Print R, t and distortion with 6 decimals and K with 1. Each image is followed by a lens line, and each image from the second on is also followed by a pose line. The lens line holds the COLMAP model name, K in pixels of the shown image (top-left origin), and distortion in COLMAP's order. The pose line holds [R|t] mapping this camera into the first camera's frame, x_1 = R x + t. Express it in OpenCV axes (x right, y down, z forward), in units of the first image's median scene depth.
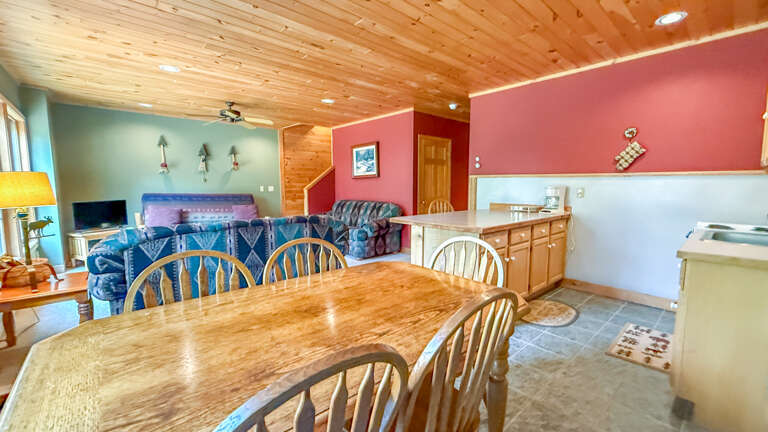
lens RADIAL K [[307.4, 0, 382.8], [0, 307.4, 217.7], [0, 0, 1]] dist [0.002477, 0.000284]
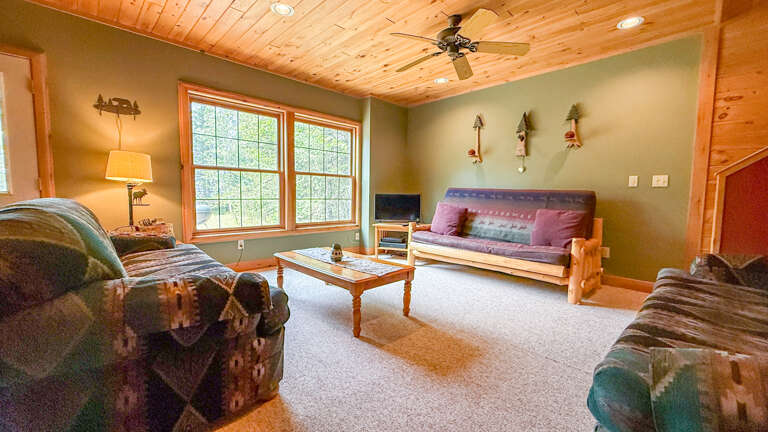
lens RADIAL K [[314.1, 0, 382.5], [0, 314.1, 217.4], [0, 0, 1]] dist [-0.000707, -0.000130]
pose [[0.042057, 0.066880, -0.996874, 0.079590], [-0.113657, 0.991600, 0.061731, -0.028363], [0.992629, 0.110706, 0.049306, 0.690088]]
